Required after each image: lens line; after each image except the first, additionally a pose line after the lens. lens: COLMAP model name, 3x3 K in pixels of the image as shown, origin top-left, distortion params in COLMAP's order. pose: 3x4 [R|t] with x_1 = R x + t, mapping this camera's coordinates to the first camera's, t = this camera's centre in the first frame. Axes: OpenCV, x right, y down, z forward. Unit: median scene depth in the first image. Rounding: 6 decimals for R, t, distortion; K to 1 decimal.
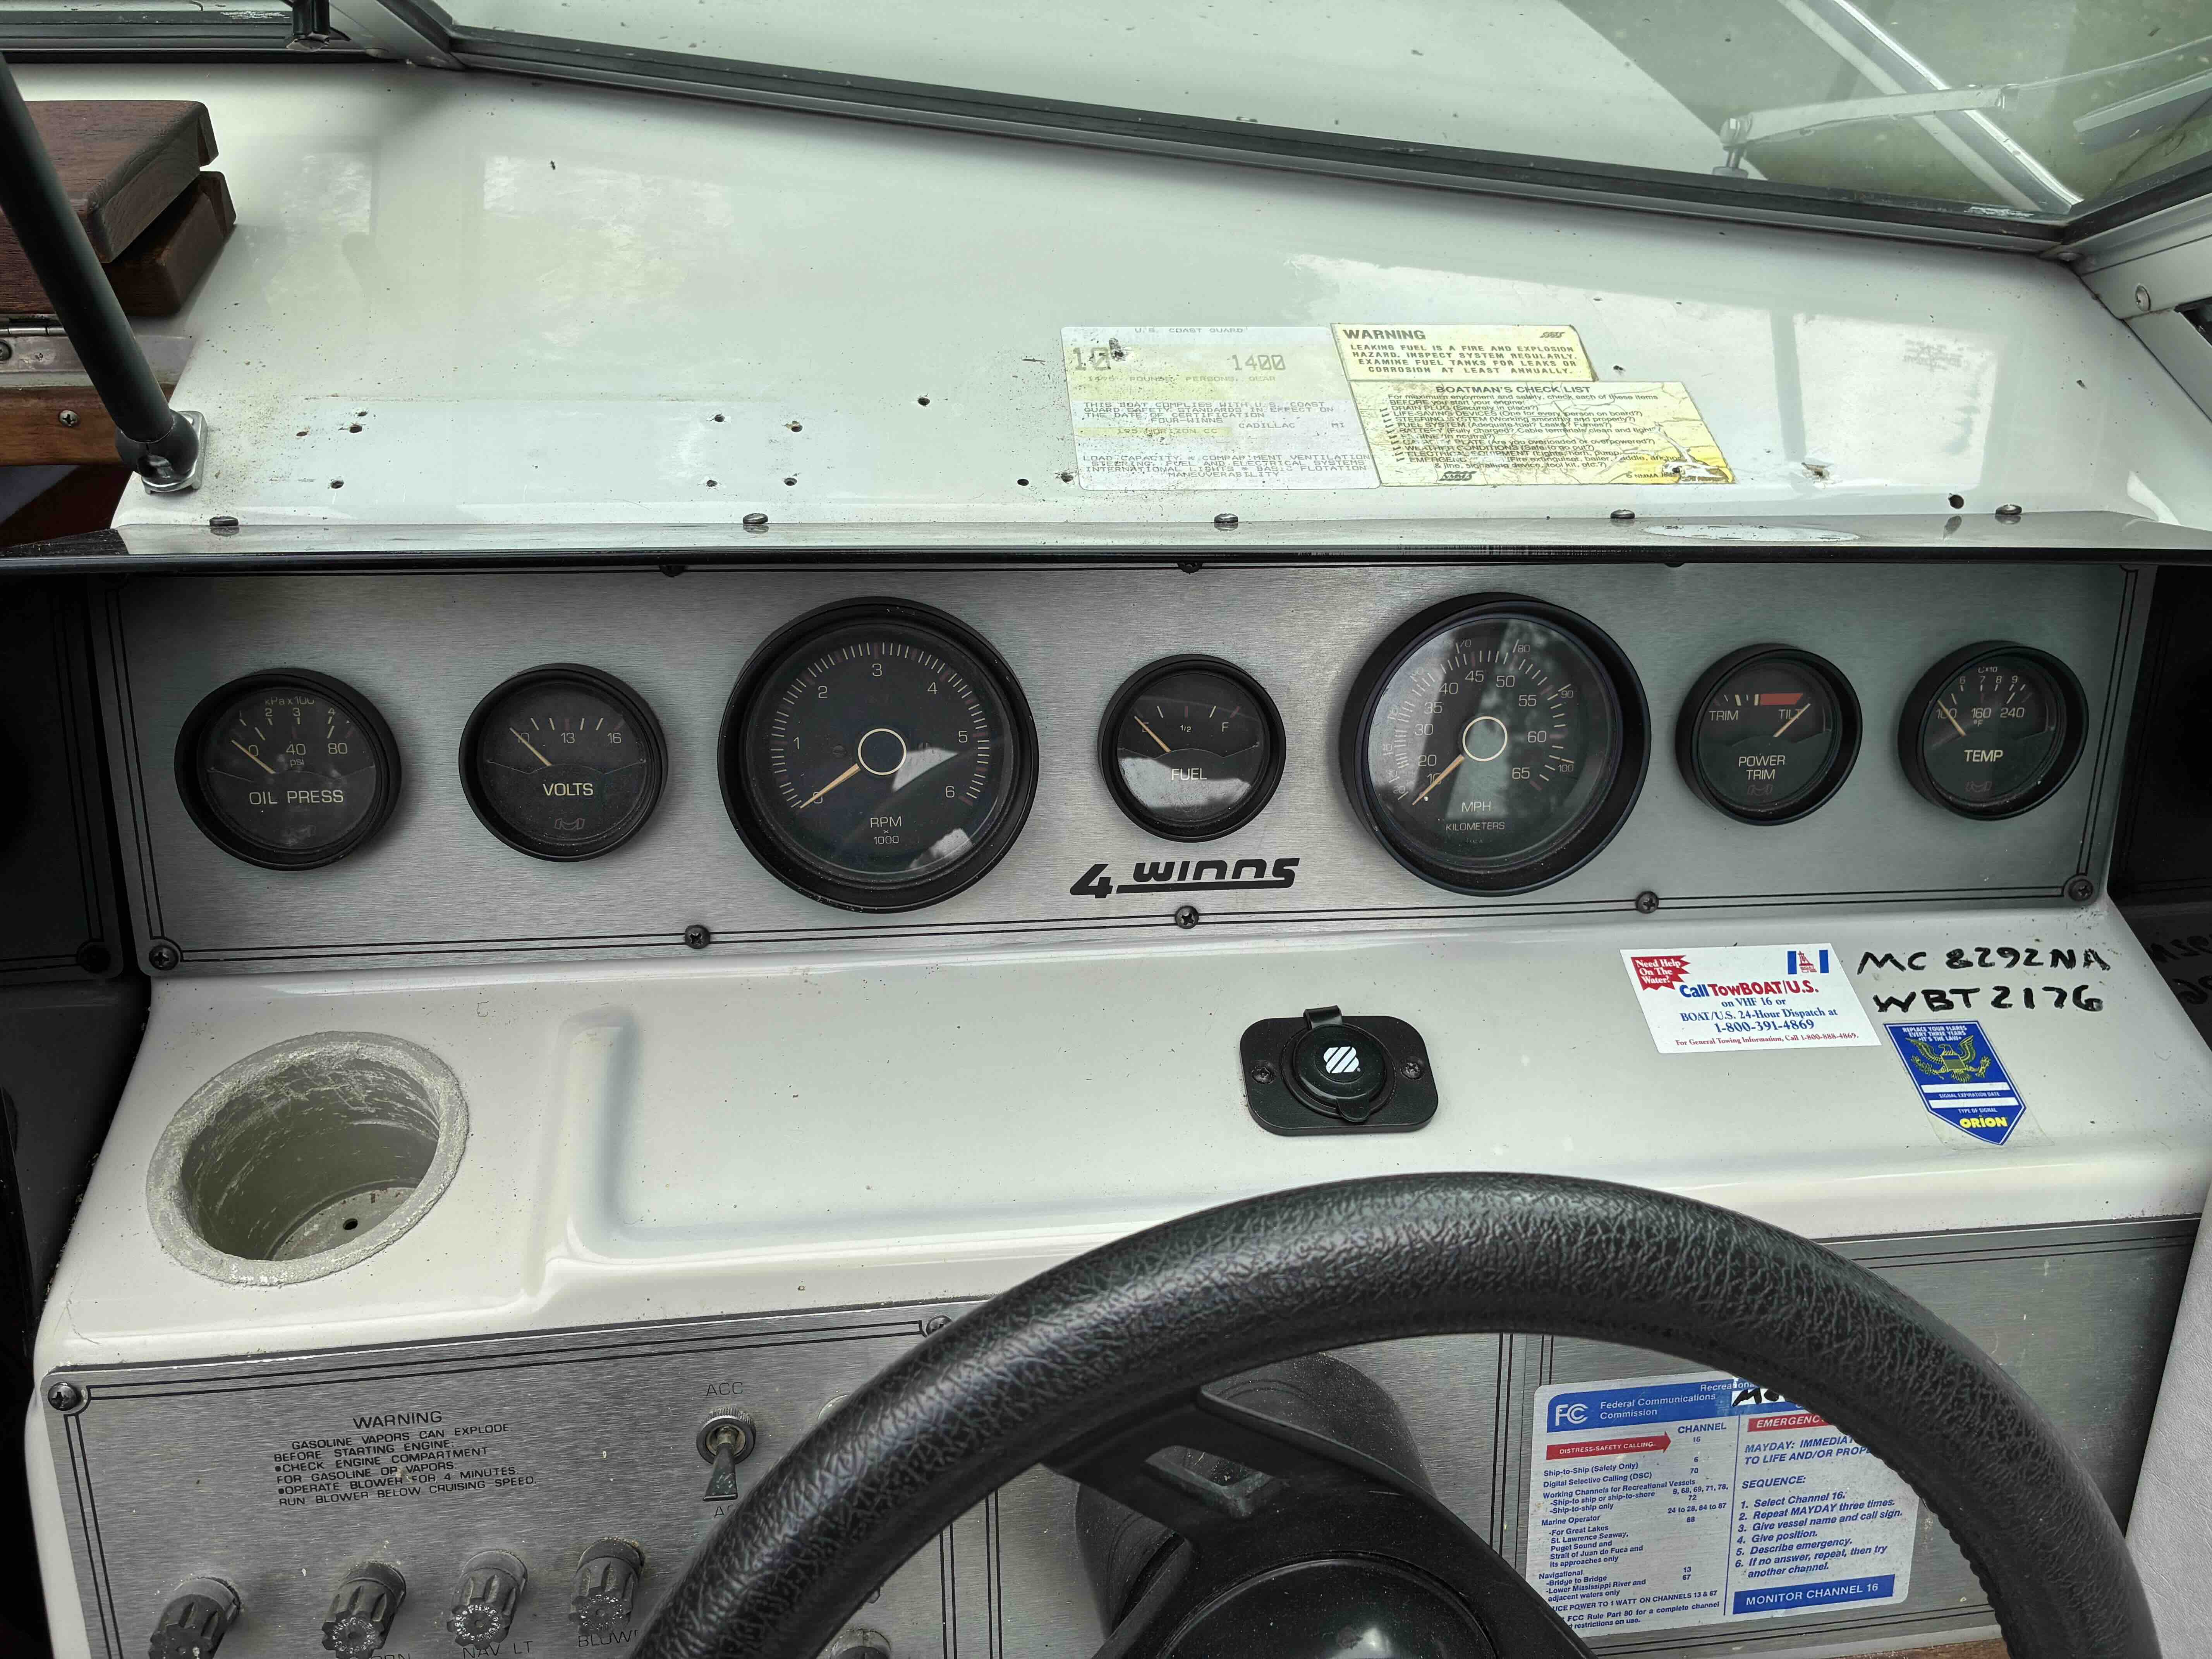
lens RADIAL K [[1652.2, 0, 1085.5], [0, 1652.2, 818.8], [0, 0, 1]] dist [0.043912, -0.064107]
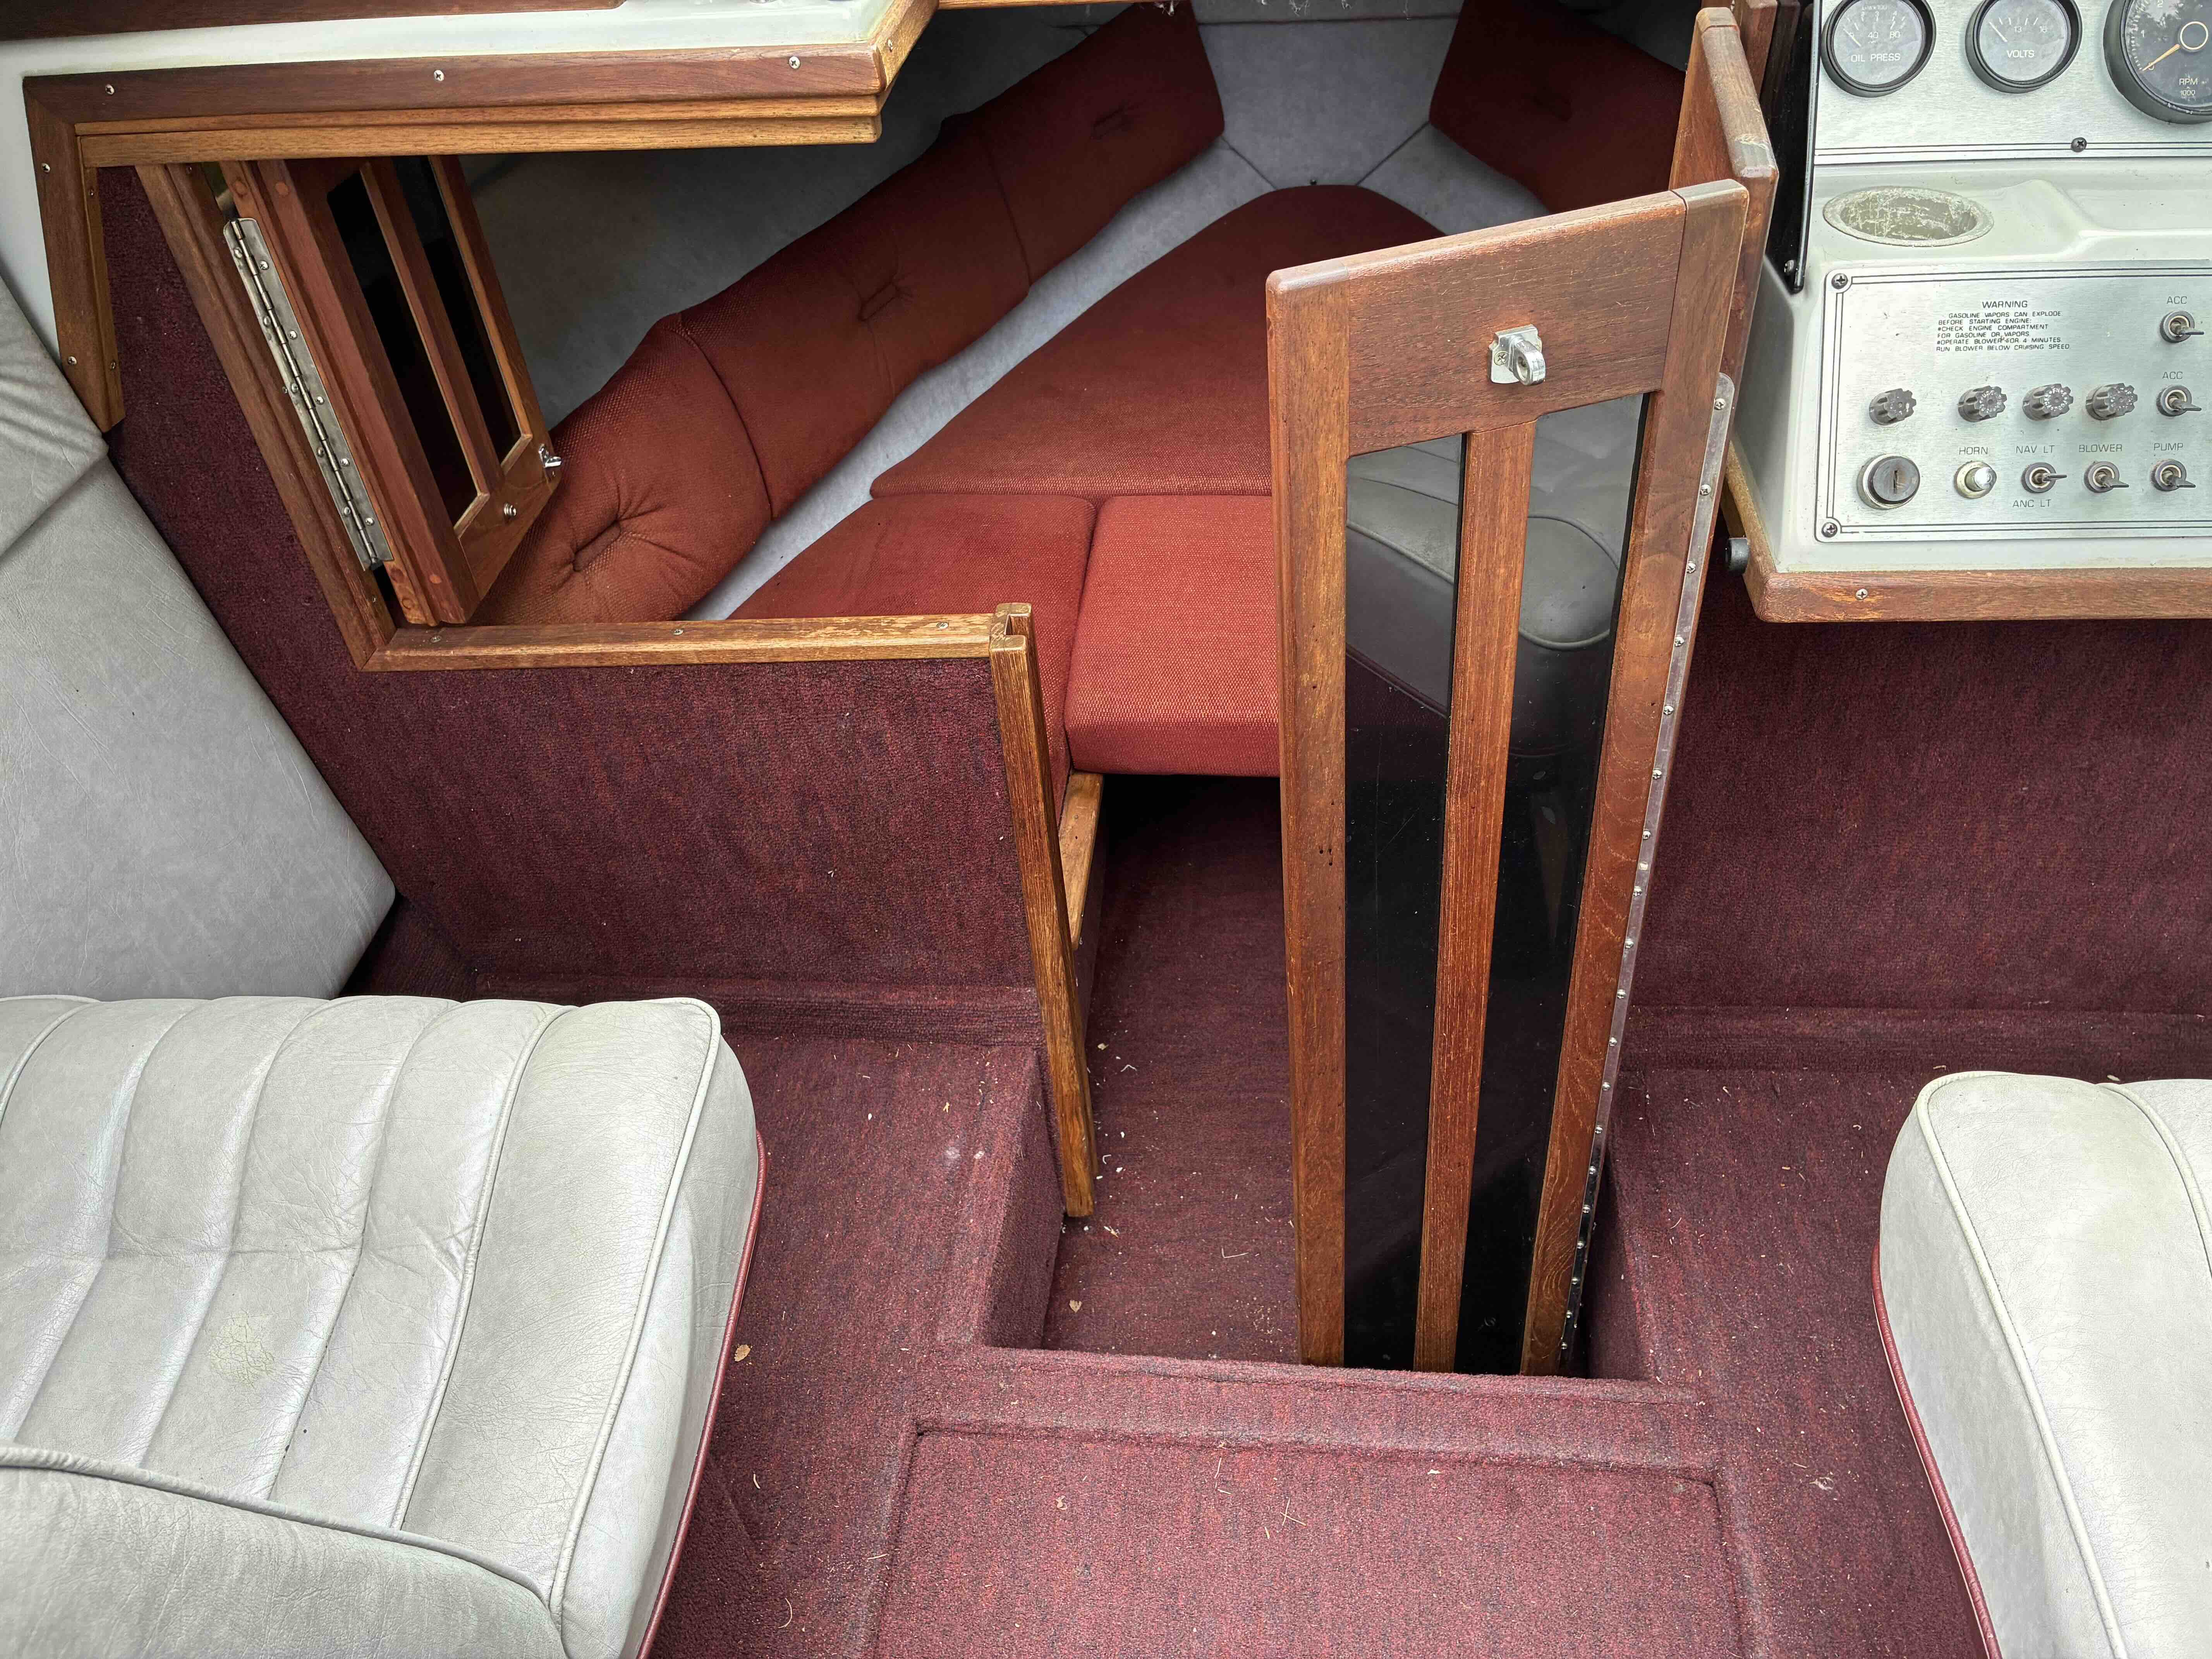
lens RADIAL K [[1652.2, 0, 1102.8], [0, 1652.2, 818.1], [0, 0, 1]] dist [0.043912, -0.064107]
pose [[0.973154, 0.033220, -0.227746, -0.962083], [-0.051754, 0.995772, -0.075898, 1.143917], [0.224262, 0.085647, 0.970758, -1.050642]]
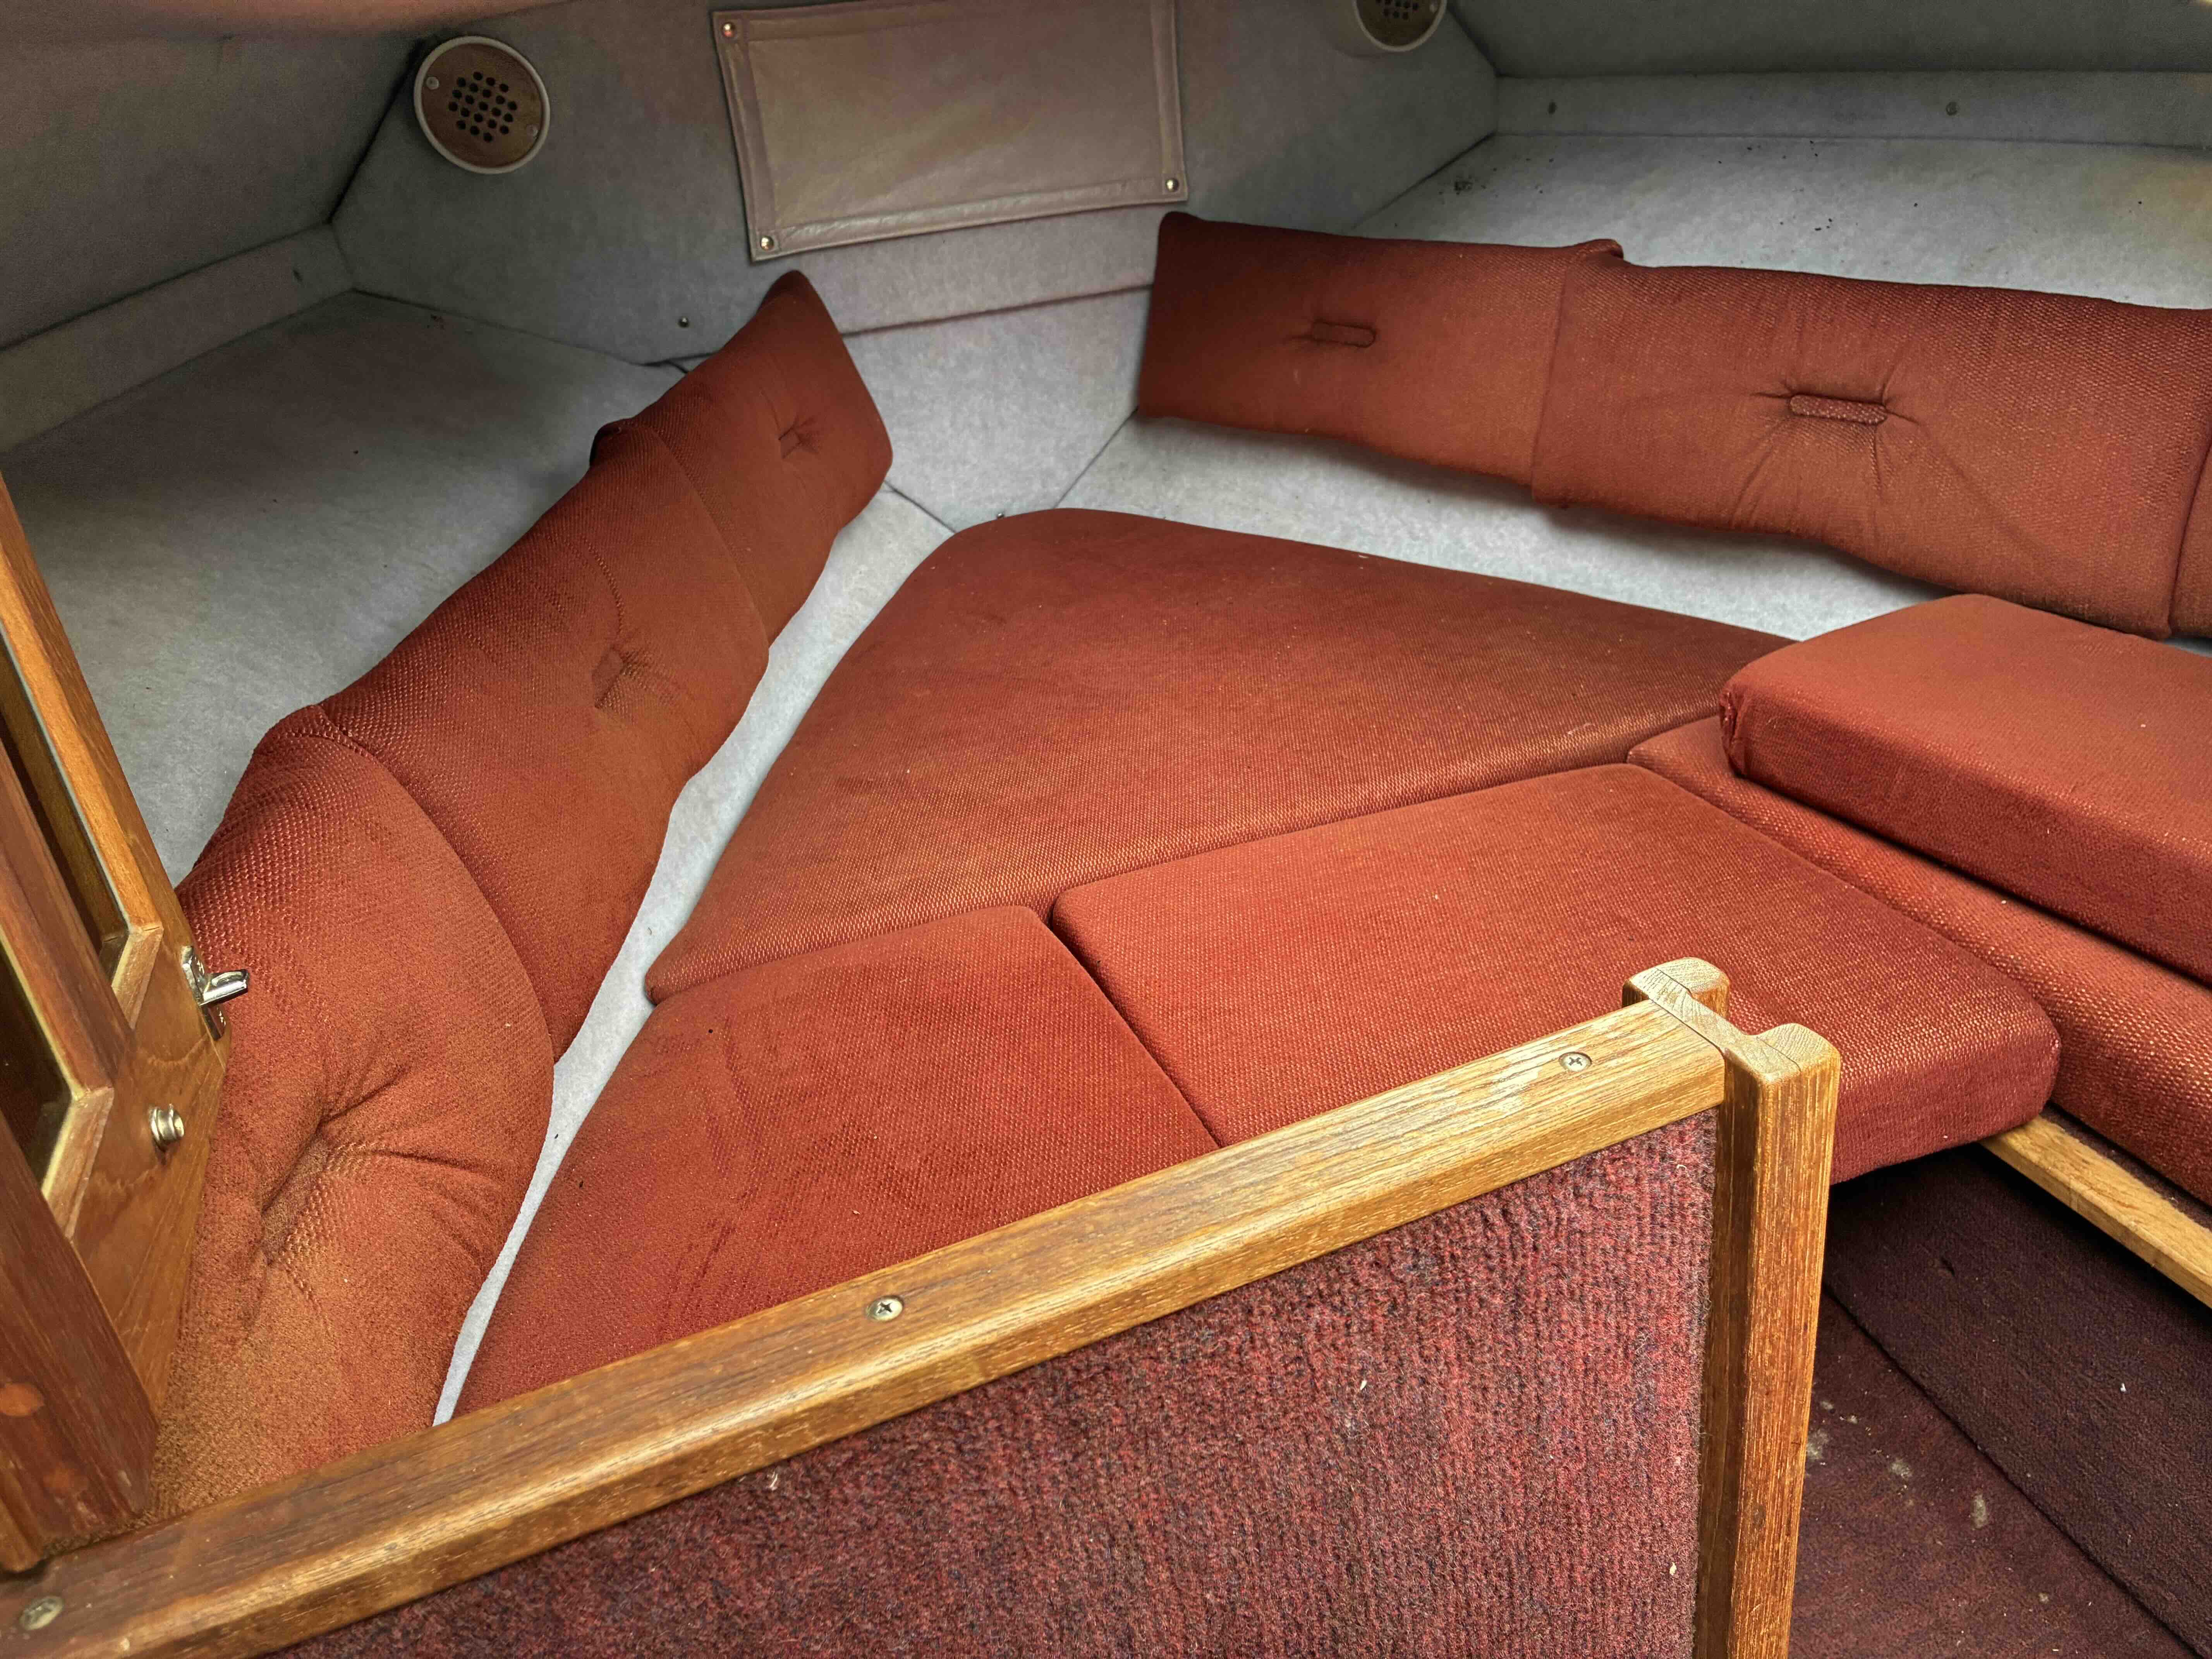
lens RADIAL K [[1652.2, 0, 1089.5], [0, 1652.2, 833.4], [0, 0, 1]] dist [0.043912, -0.064107]
pose [[0.956518, -0.253254, 0.144694, -2.324889], [0.286815, 0.906866, -0.308758, 0.714246], [-0.053024, 0.336833, 0.940070, 0.595580]]
